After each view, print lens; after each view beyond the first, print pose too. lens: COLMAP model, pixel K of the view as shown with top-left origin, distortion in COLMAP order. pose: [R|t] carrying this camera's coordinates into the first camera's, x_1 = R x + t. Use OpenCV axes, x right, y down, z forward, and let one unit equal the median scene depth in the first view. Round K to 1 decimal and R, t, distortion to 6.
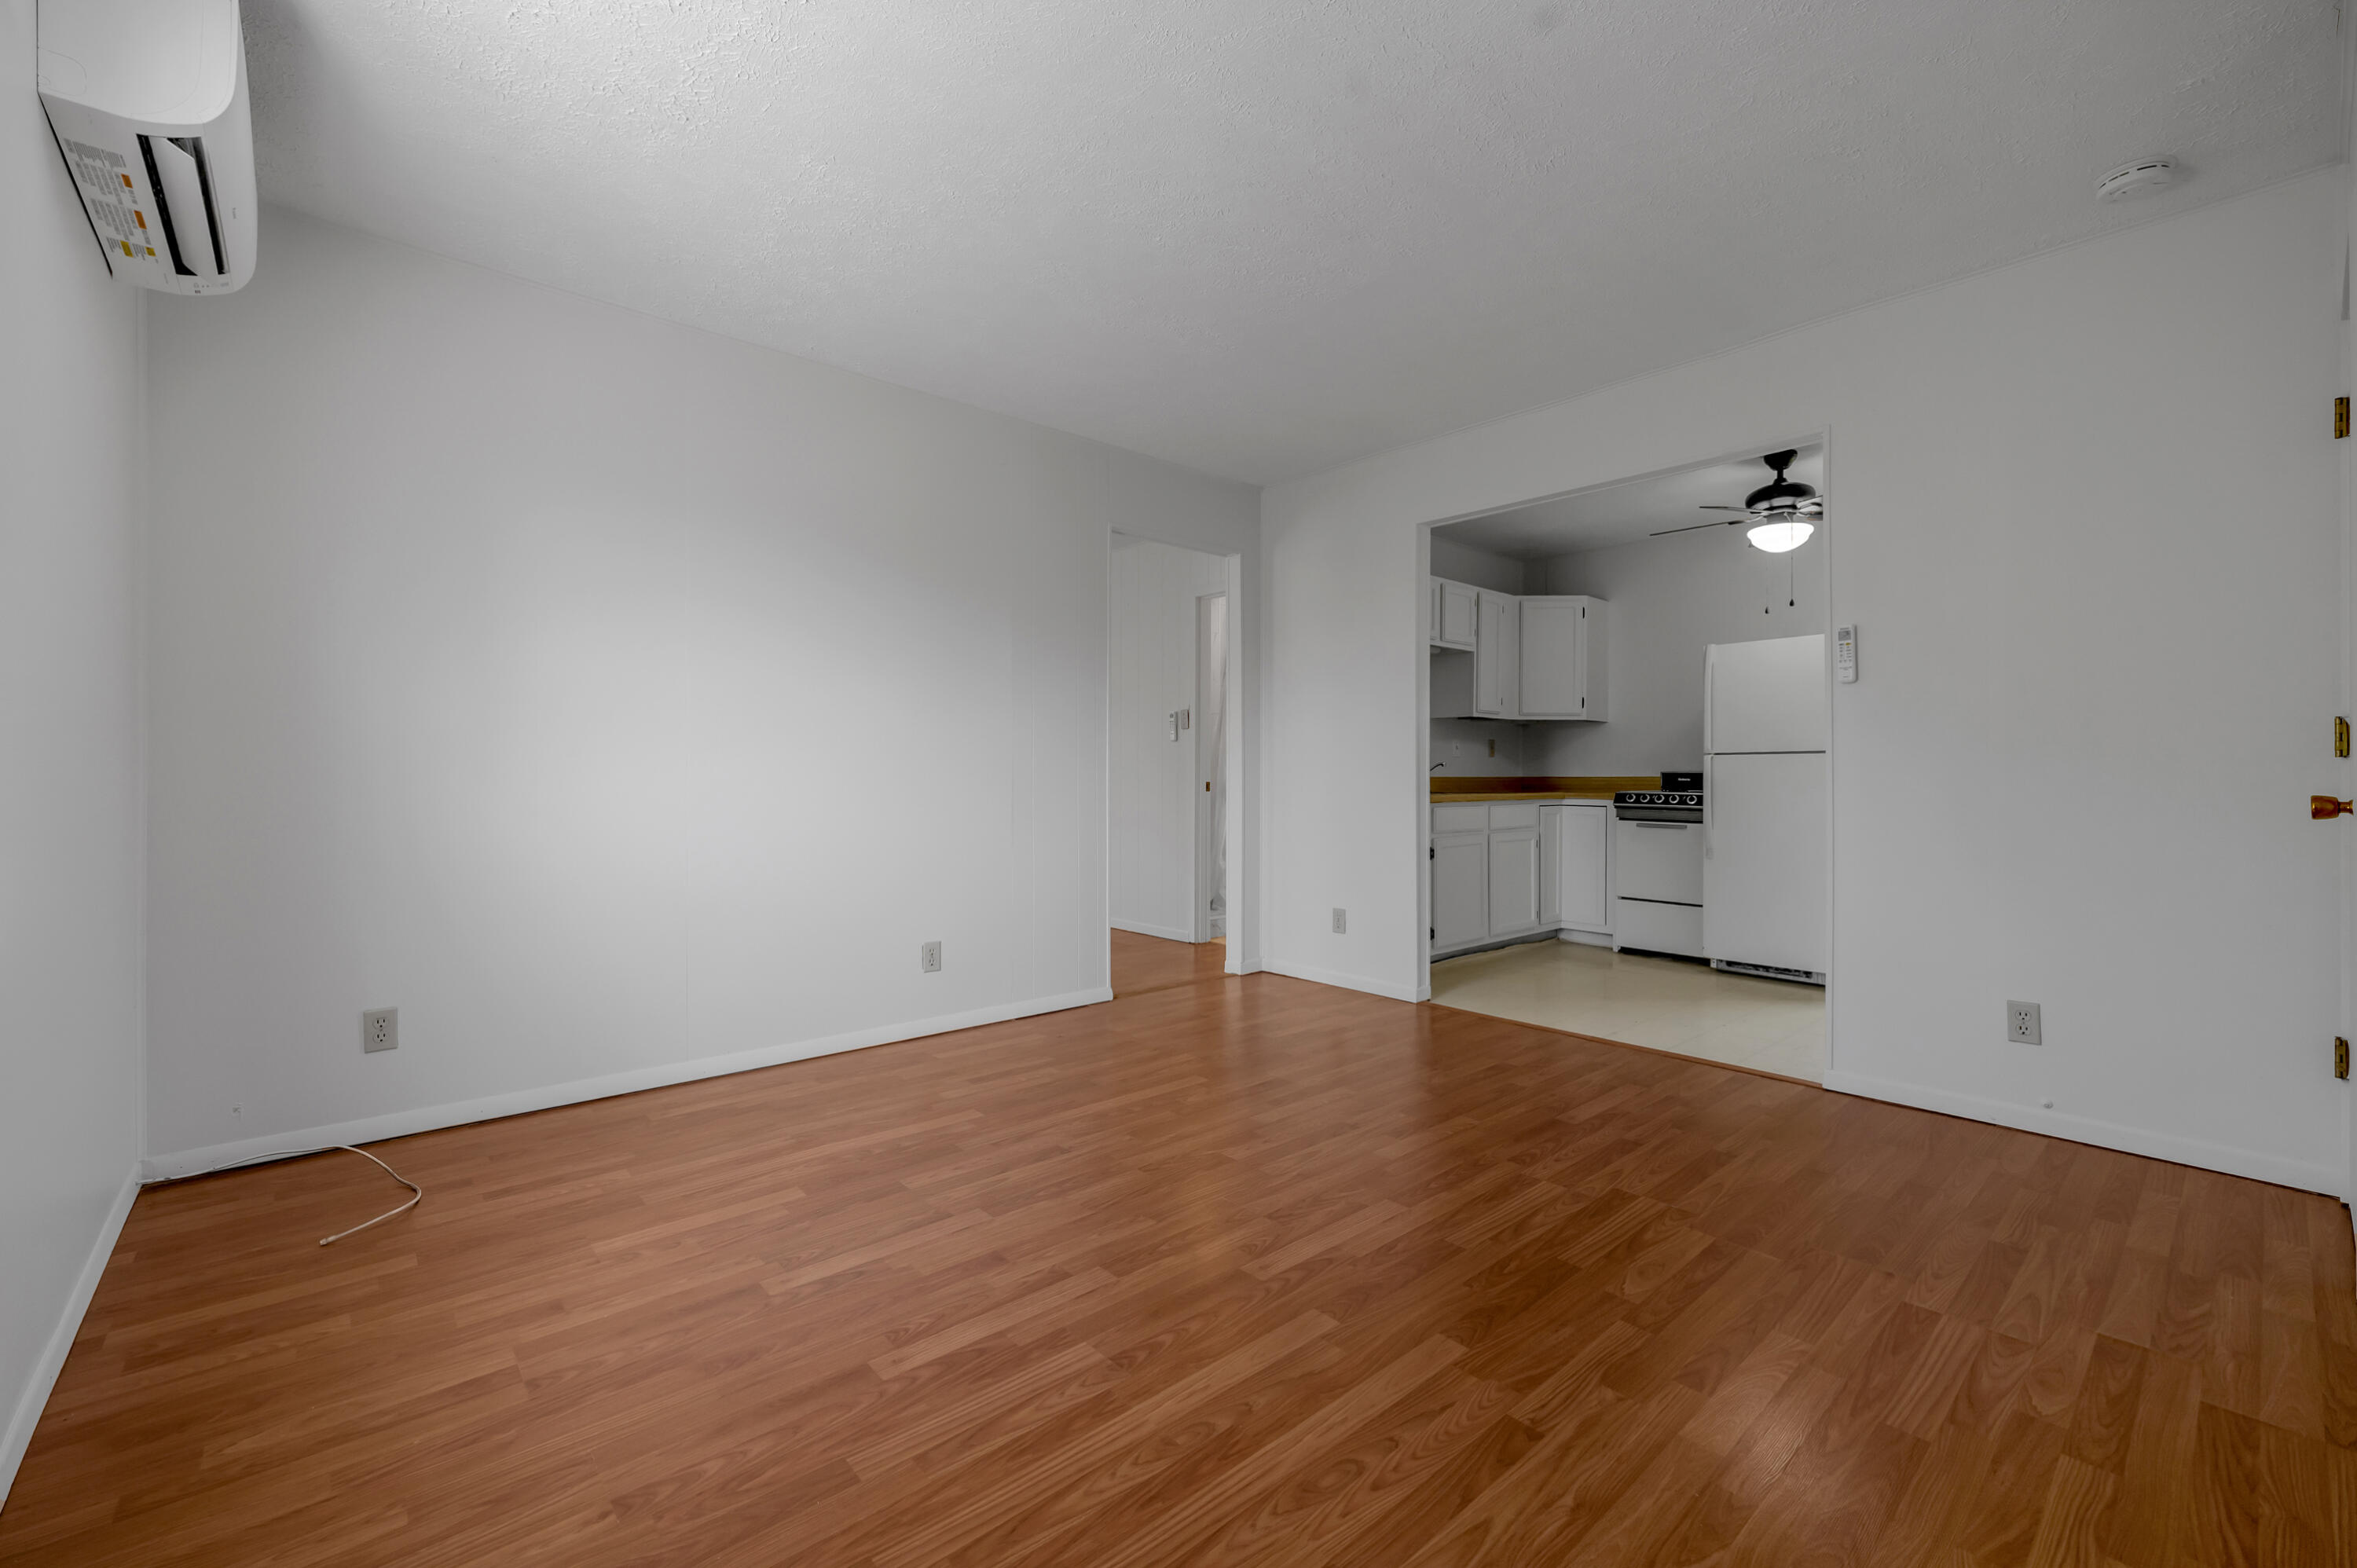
lens RADIAL K [[964.4, 0, 1184.7], [0, 964.4, 768.4], [0, 0, 1]] dist [-0.001044, -0.000715]
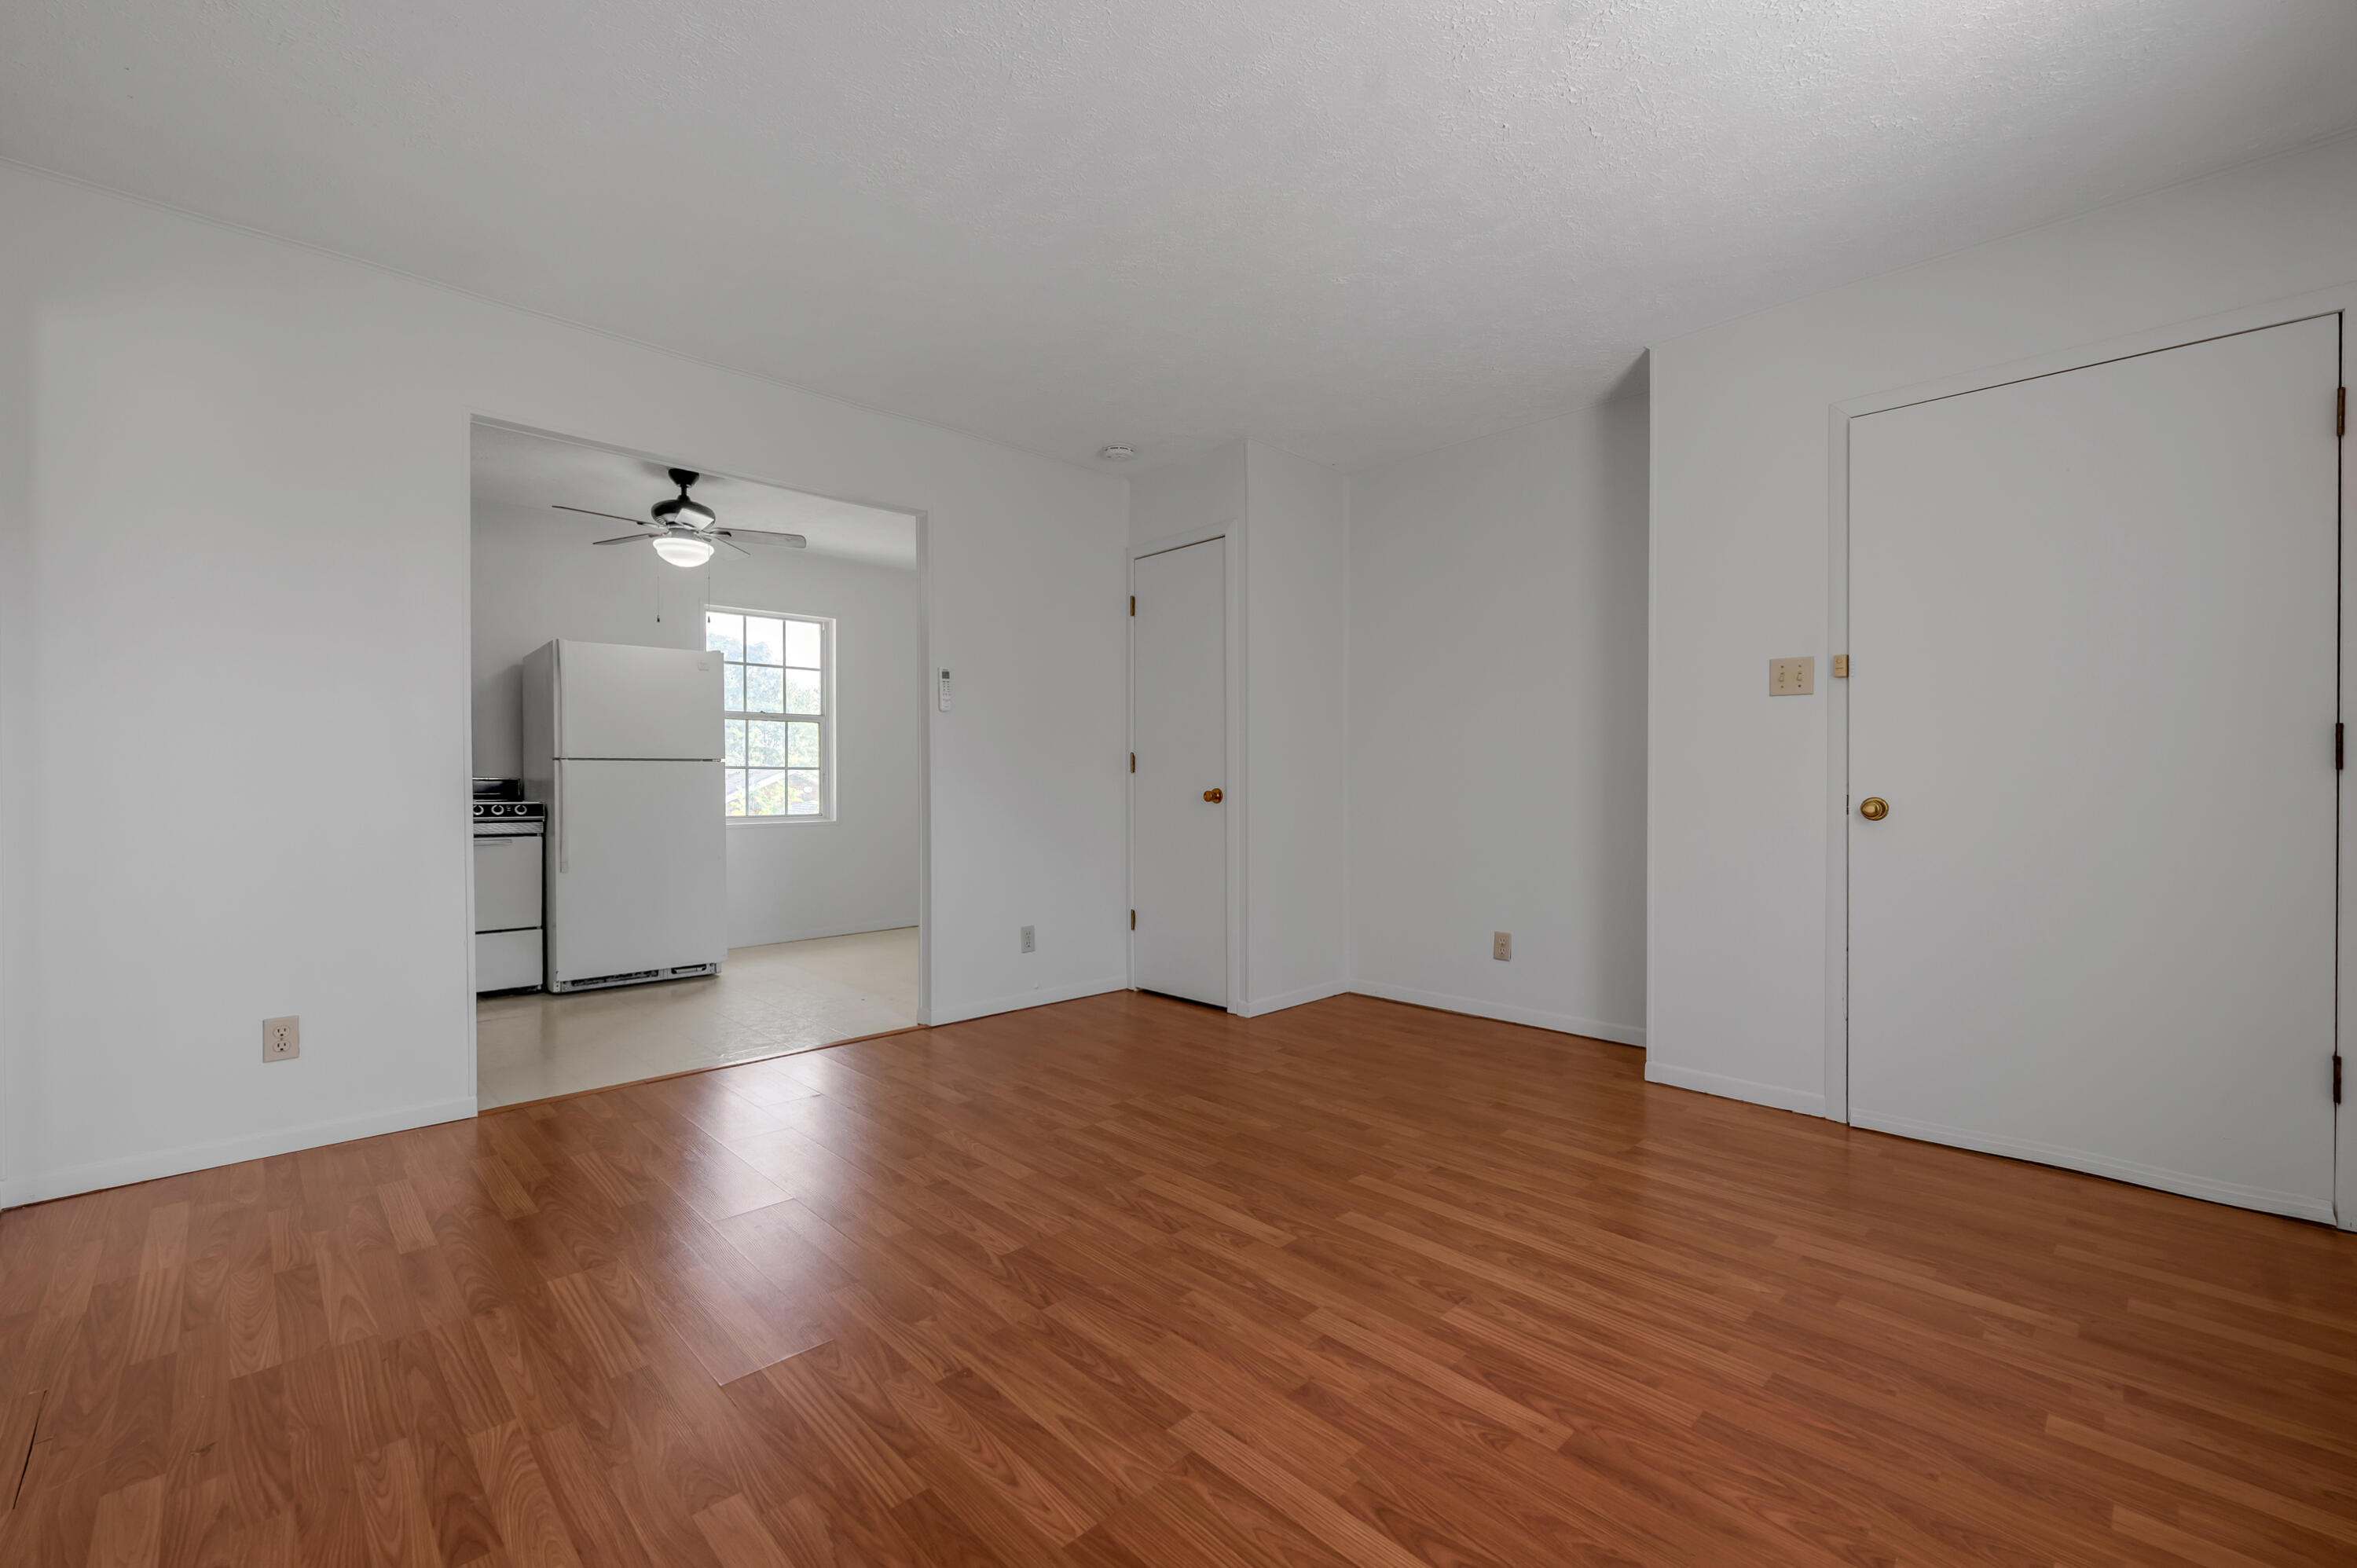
lens RADIAL K [[964.4, 0, 1159.0], [0, 964.4, 779.1], [0, 0, 1]] dist [-0.001044, -0.000715]
pose [[-0.027216, 0.000633, 0.999629, -0.885293], [-0.005801, 0.999983, -0.000791, 0.000263], [-0.999613, -0.005820, -0.027212, 1.021920]]
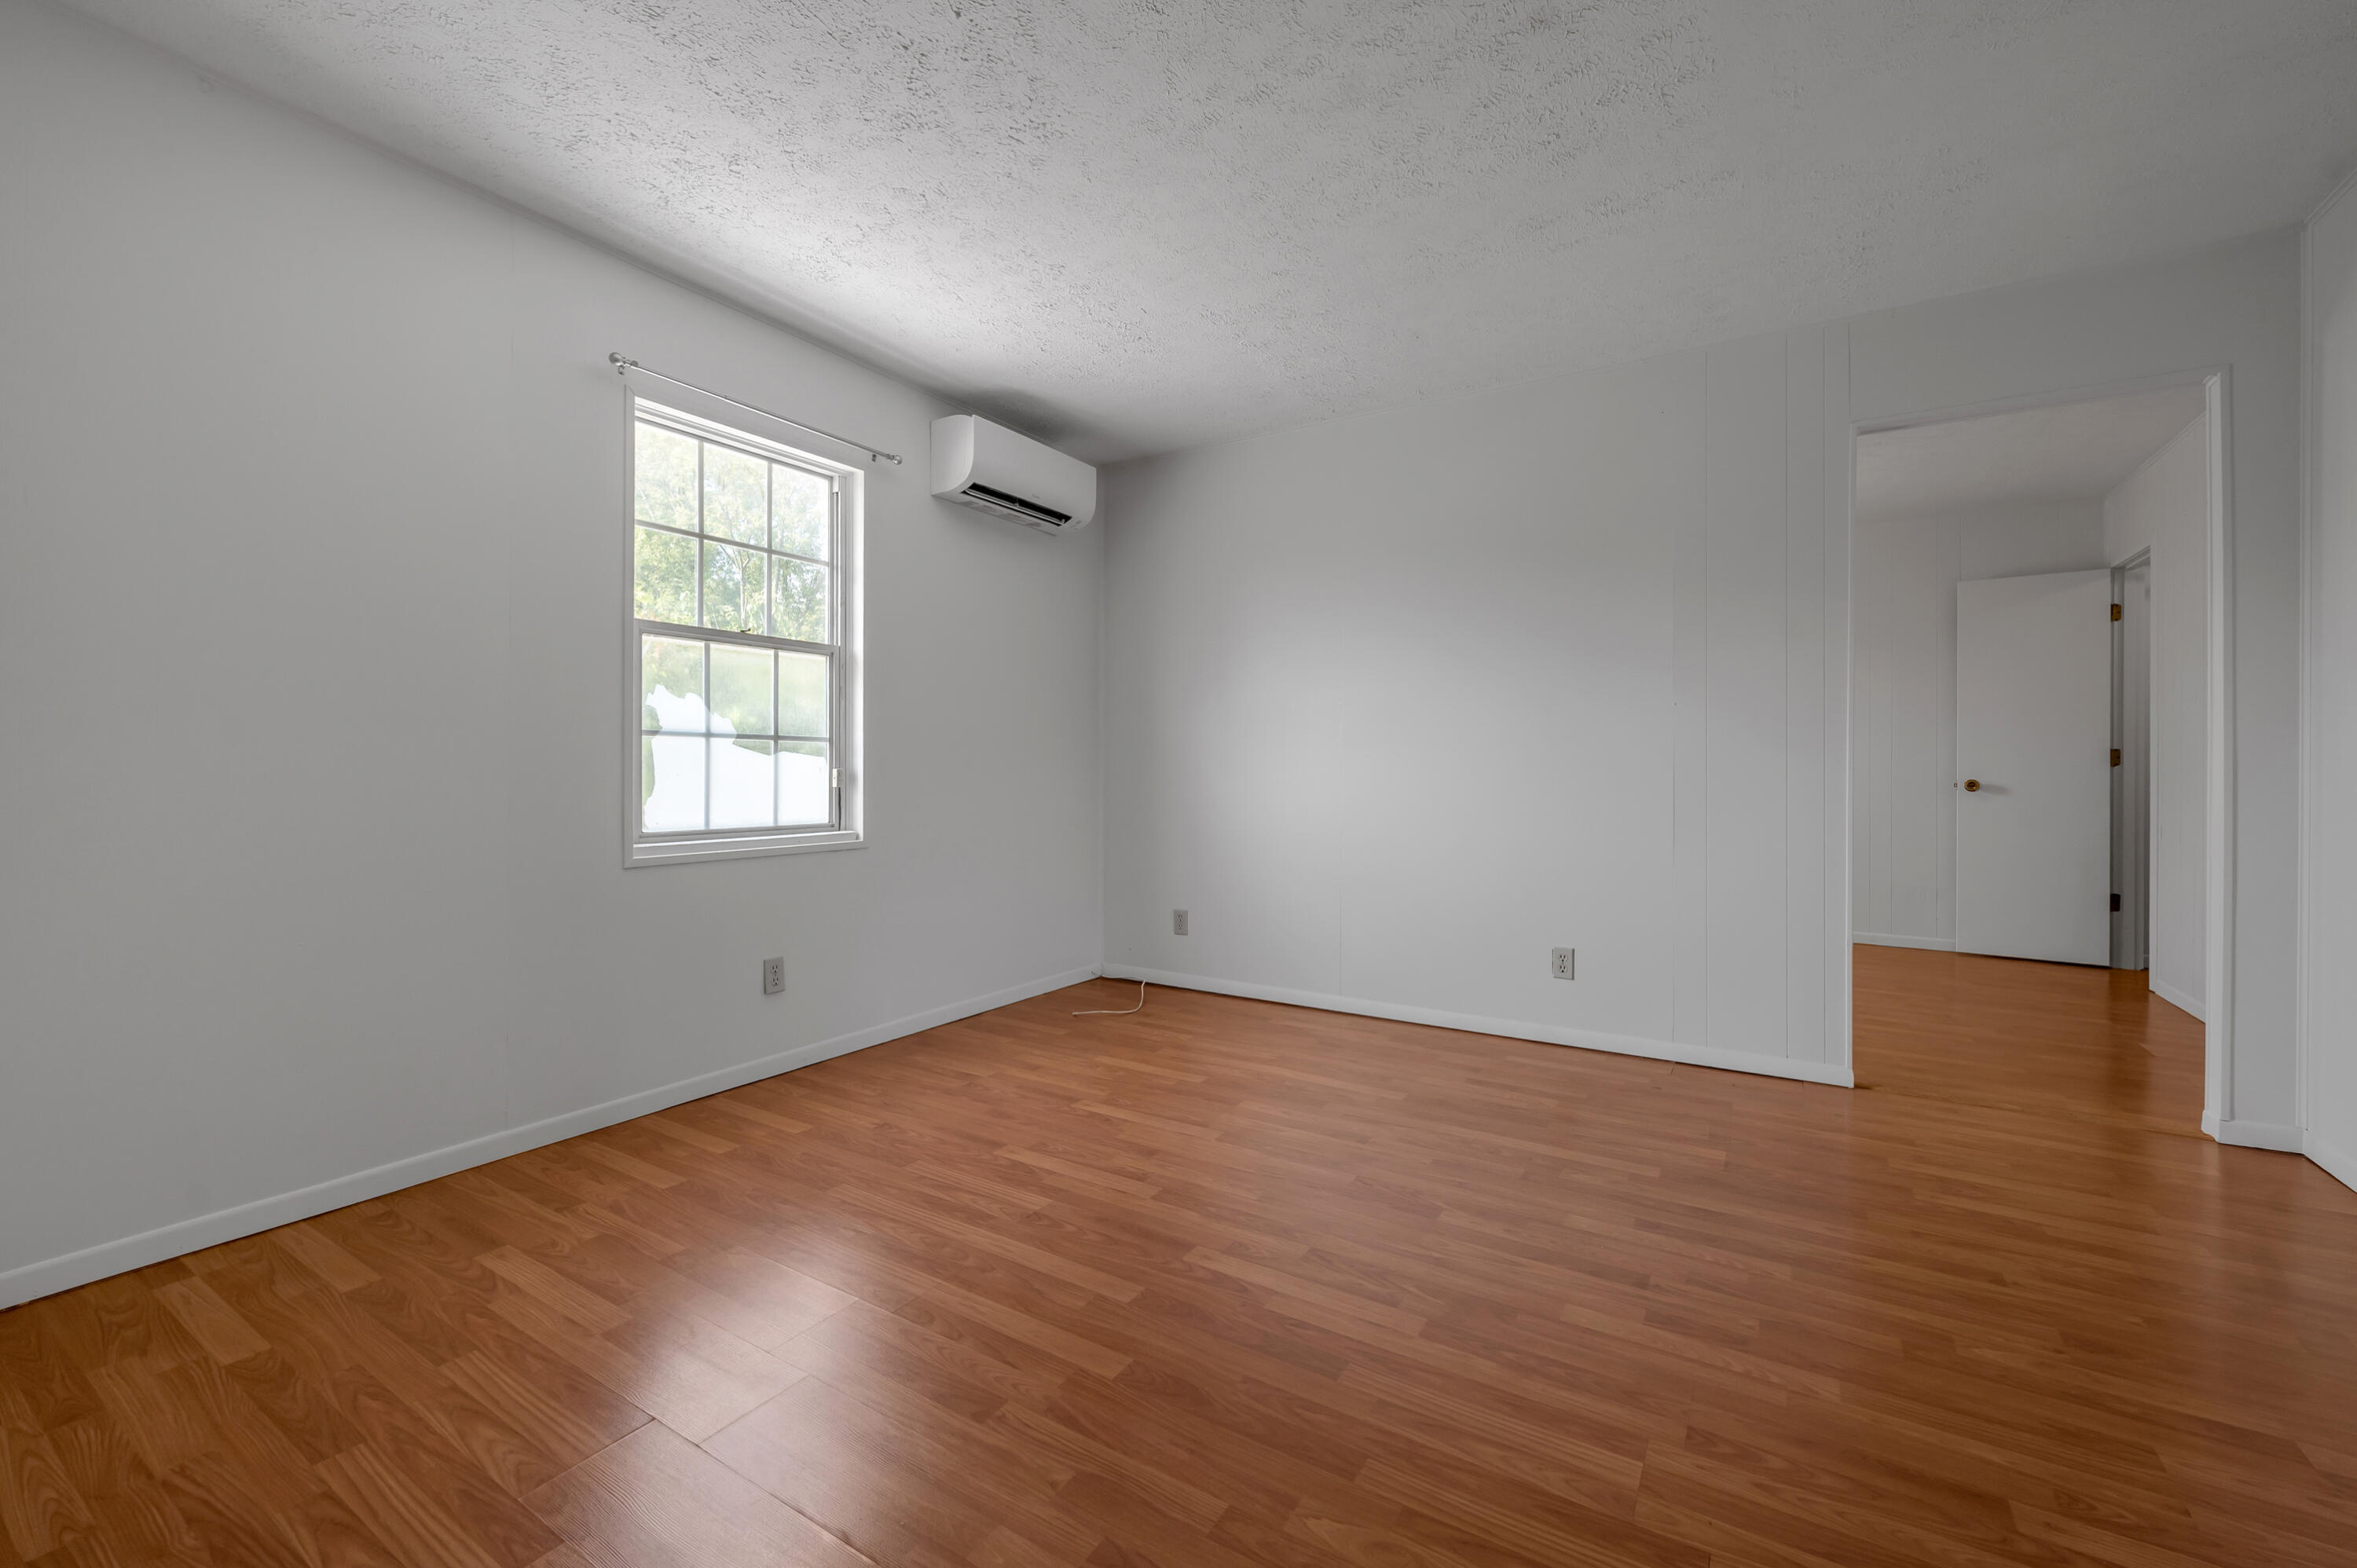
lens RADIAL K [[964.4, 0, 1175.6], [0, 964.4, 776.6], [0, 0, 1]] dist [-0.001044, -0.000715]
pose [[0.285913, 0.009235, -0.958211, 0.915718], [-0.002468, 0.999957, 0.008900, 0.001552], [0.958252, -0.000180, 0.285924, 0.595147]]
